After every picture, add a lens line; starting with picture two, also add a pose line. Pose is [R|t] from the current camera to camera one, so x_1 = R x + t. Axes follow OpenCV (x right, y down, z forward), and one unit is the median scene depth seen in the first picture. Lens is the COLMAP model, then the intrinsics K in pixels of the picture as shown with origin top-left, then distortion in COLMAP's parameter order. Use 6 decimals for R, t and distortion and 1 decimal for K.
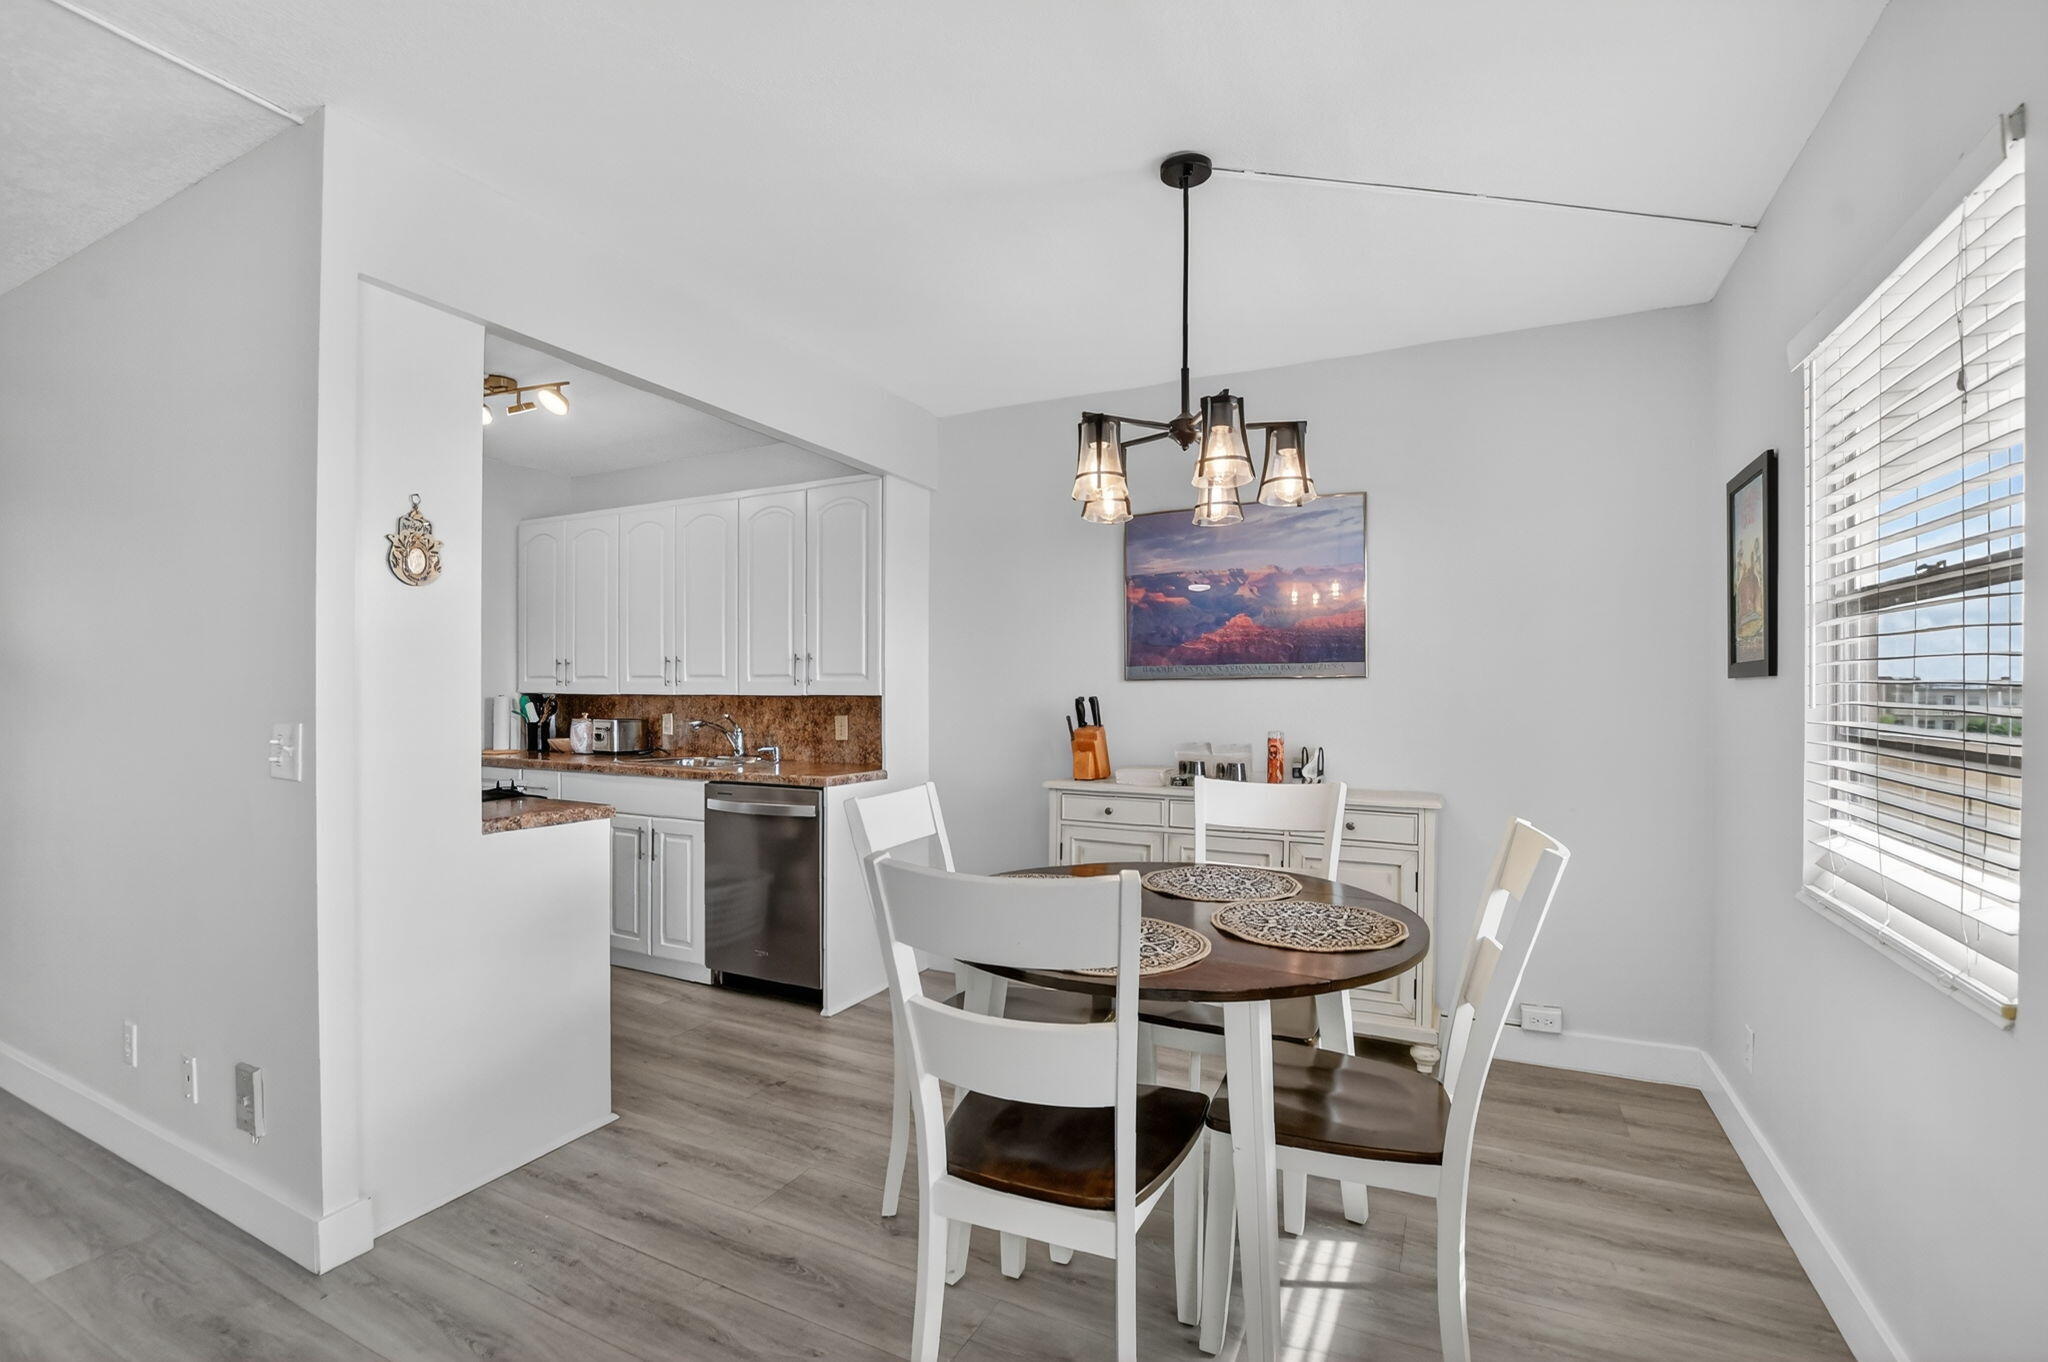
lens RADIAL K [[916.1, 0, 1011.6], [0, 916.1, 701.4], [0, 0, 1]] dist [-0.018323, -0.000186]
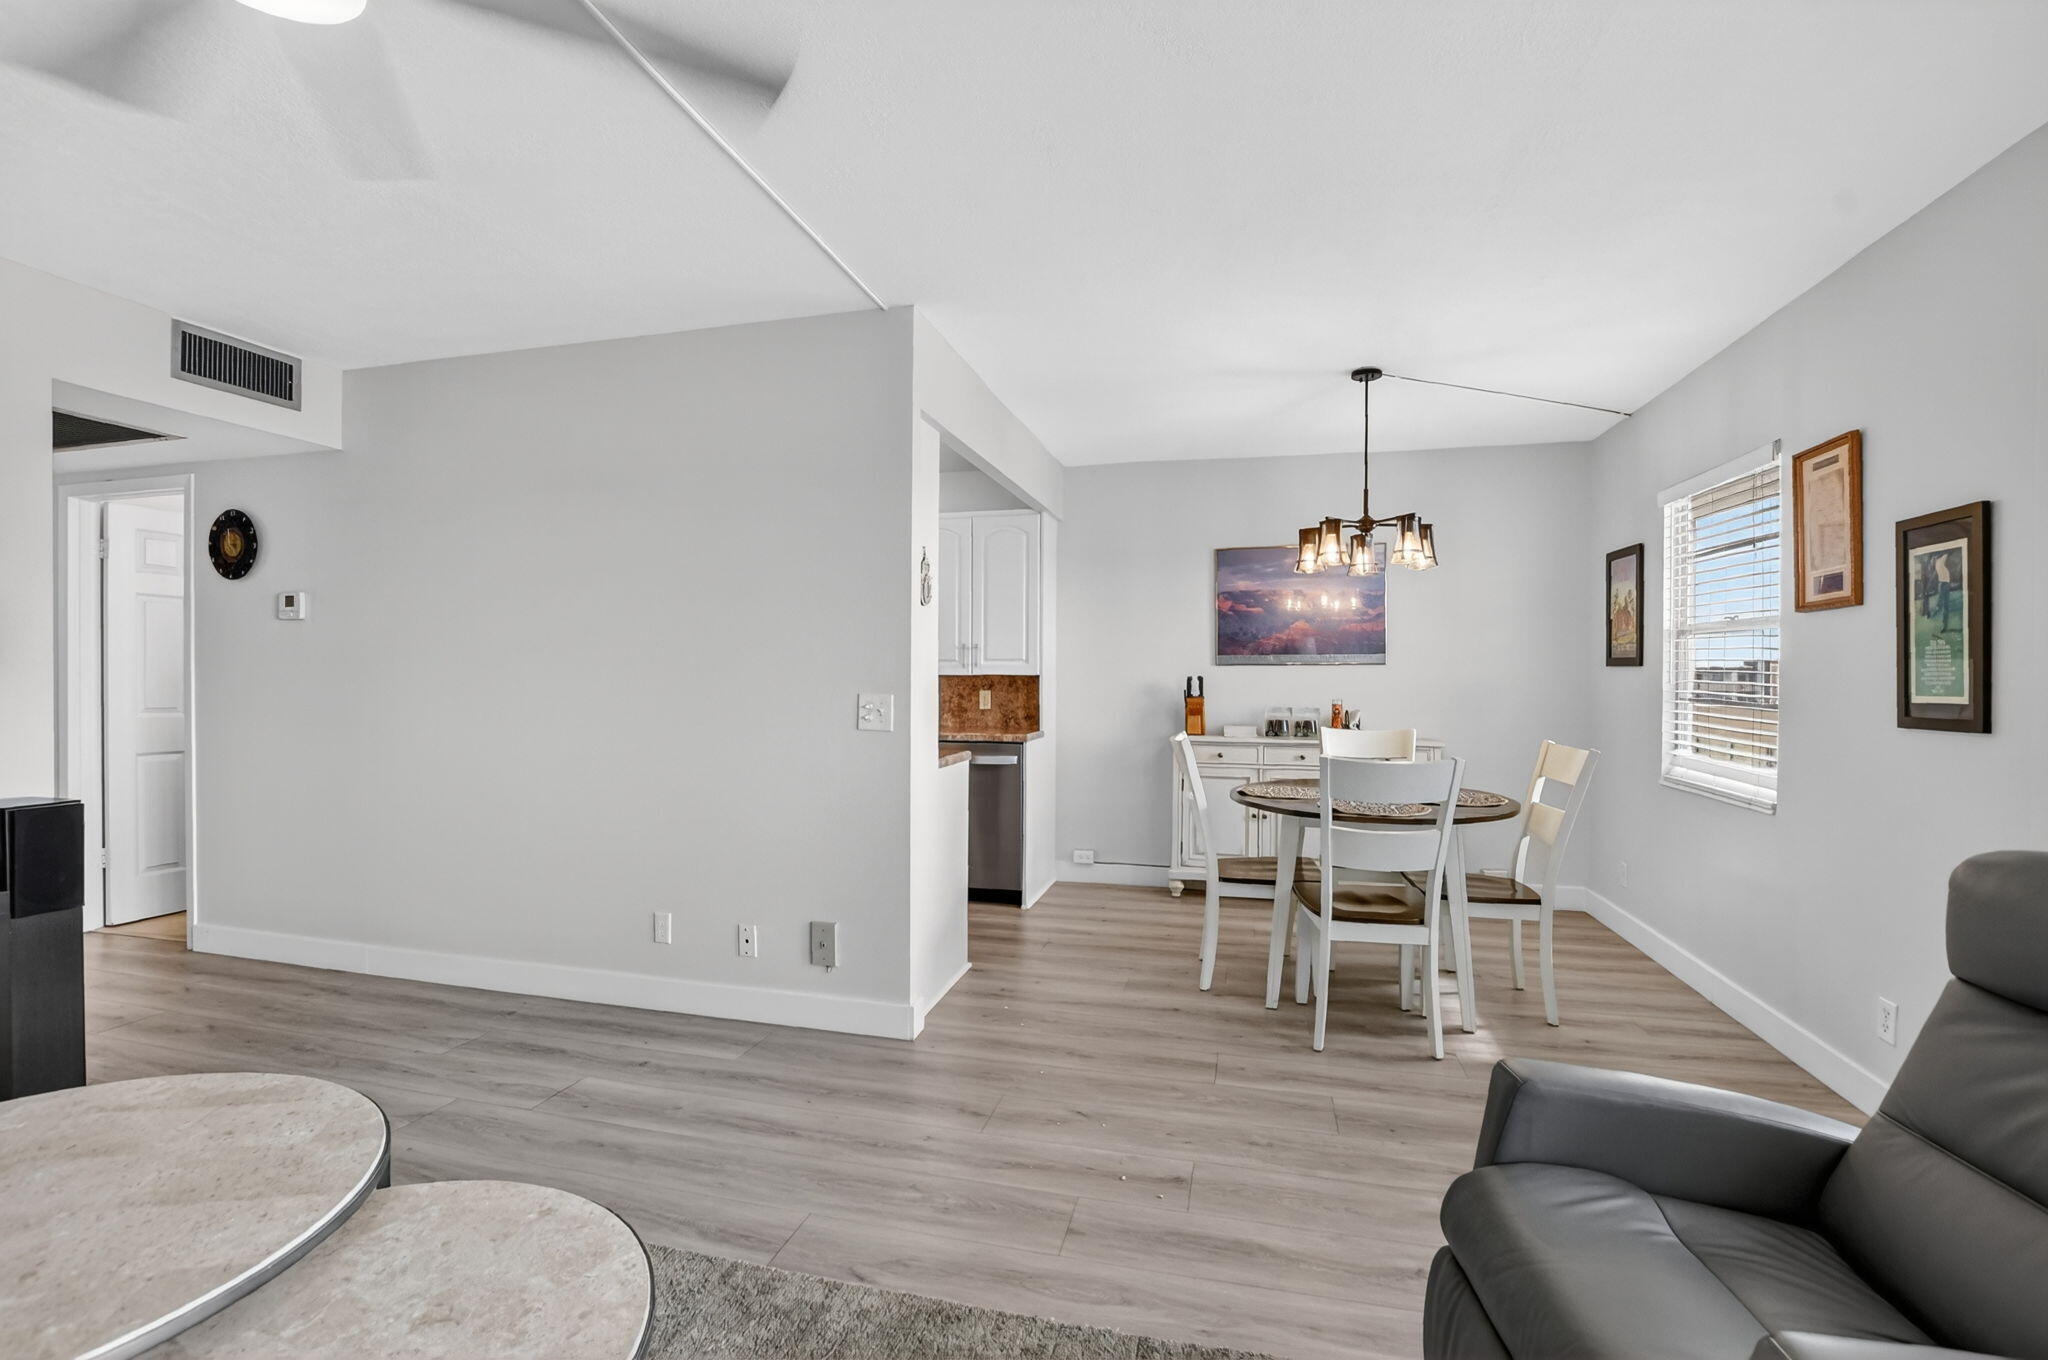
lens RADIAL K [[911.8, 0, 1014.1], [0, 911.8, 679.3], [0, 0, 1]] dist [-0.029927, 0.000800]
pose [[0.977100, -0.000387, 0.212778, -0.514202], [0.000170, 0.999999, 0.001040, -0.002133], [-0.212778, -0.000980, 0.977100, -0.335523]]
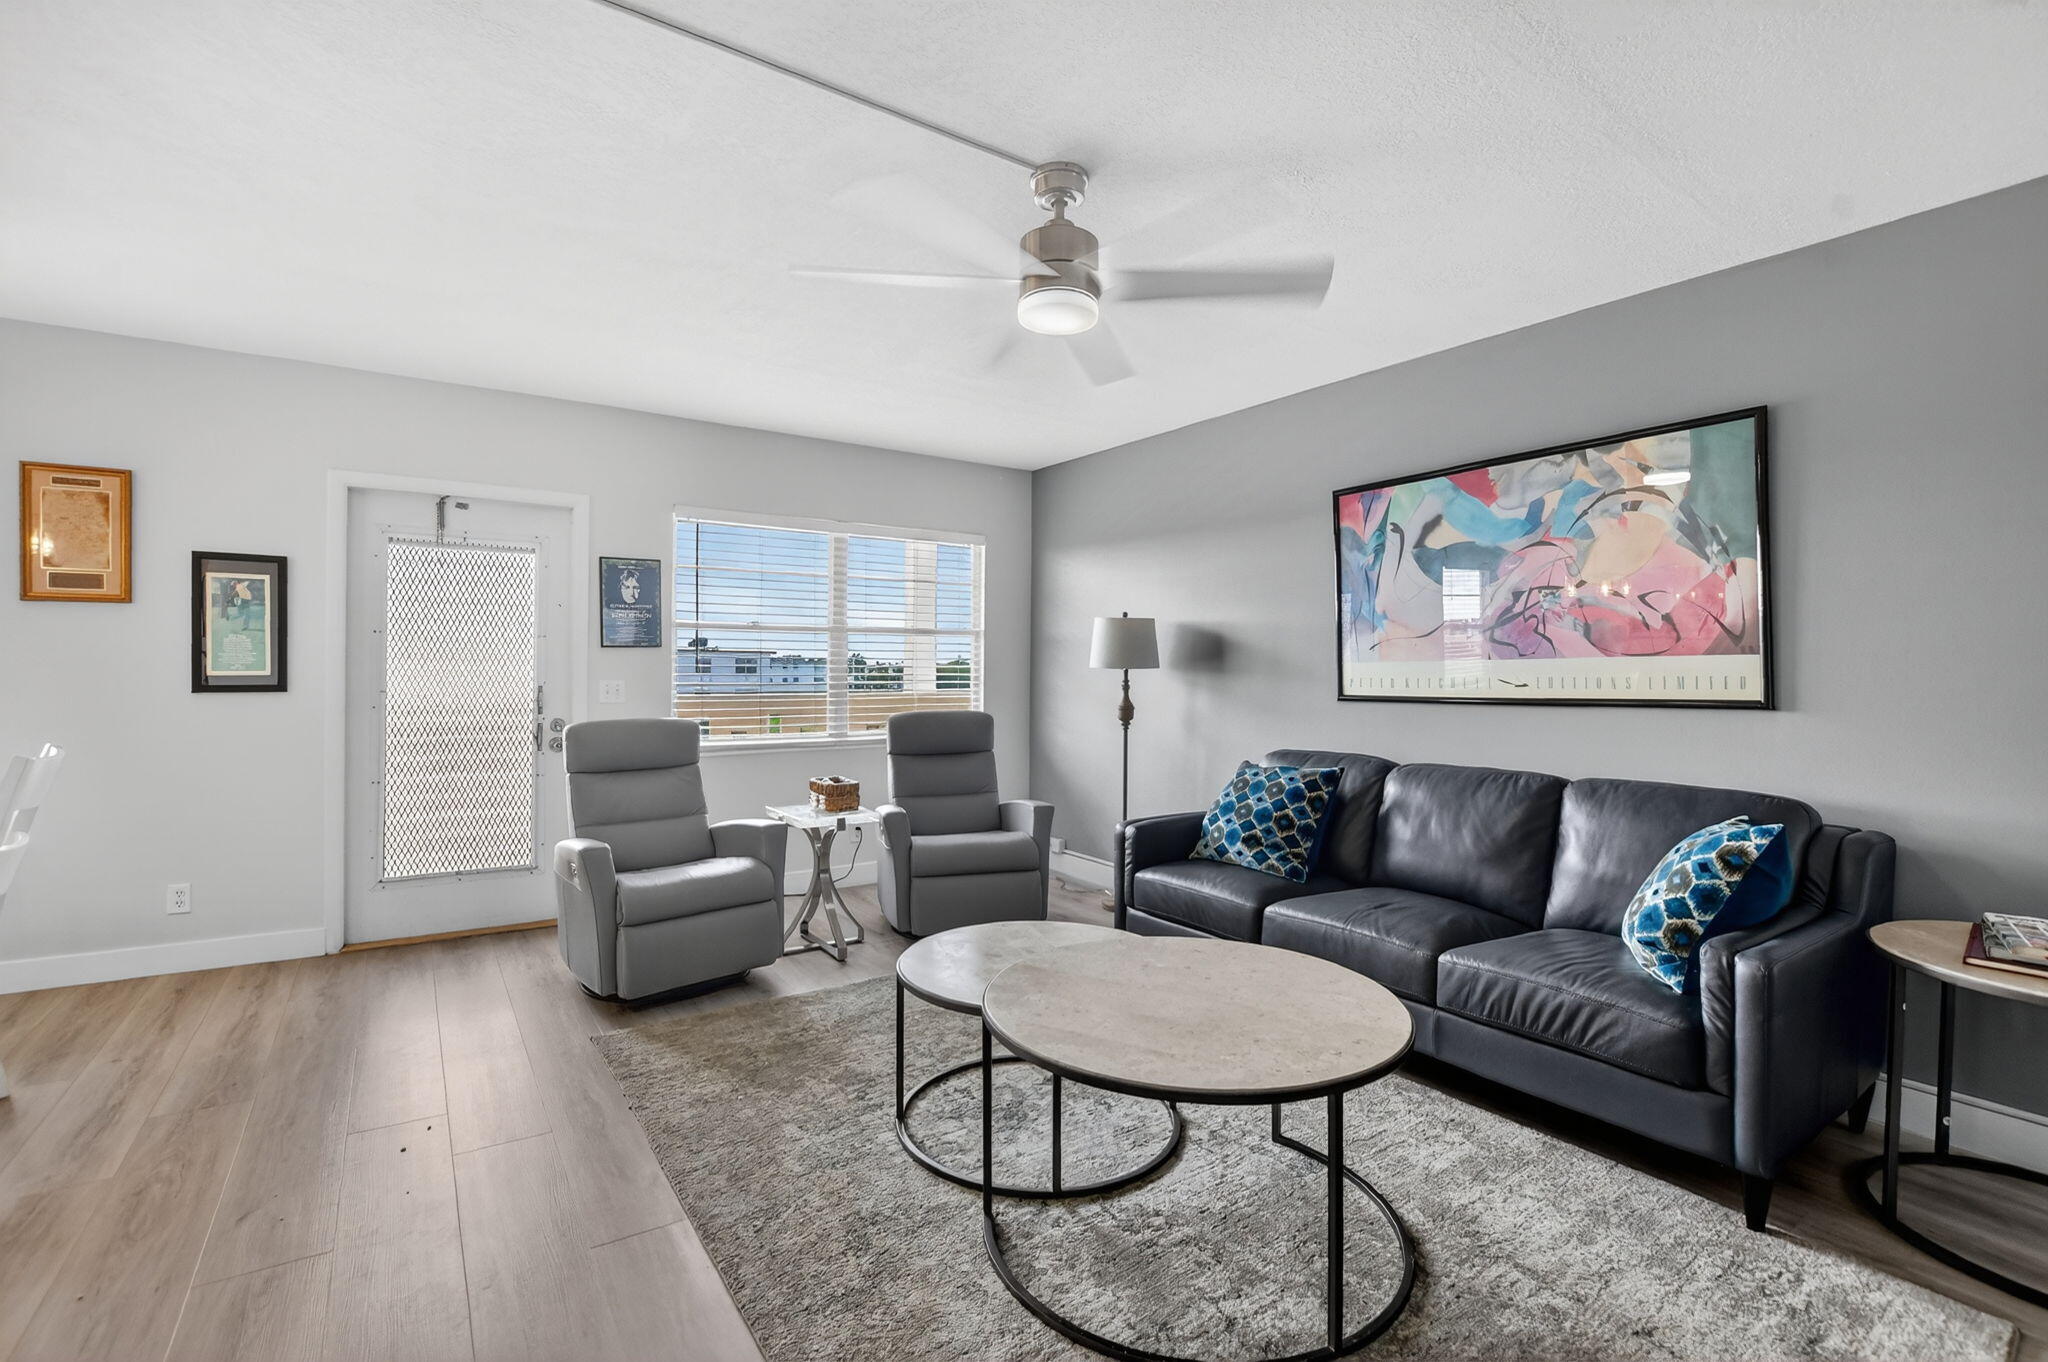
lens RADIAL K [[918.7, 0, 1028.0], [0, 918.7, 672.2], [0, 0, 1]] dist [-0.031535, 0.000974]
pose [[-0.879671, -0.013932, 0.475378, -1.010780], [-0.011022, 0.999900, 0.008908, -0.006374], [-0.475454, 0.002597, -0.879736, 0.632597]]
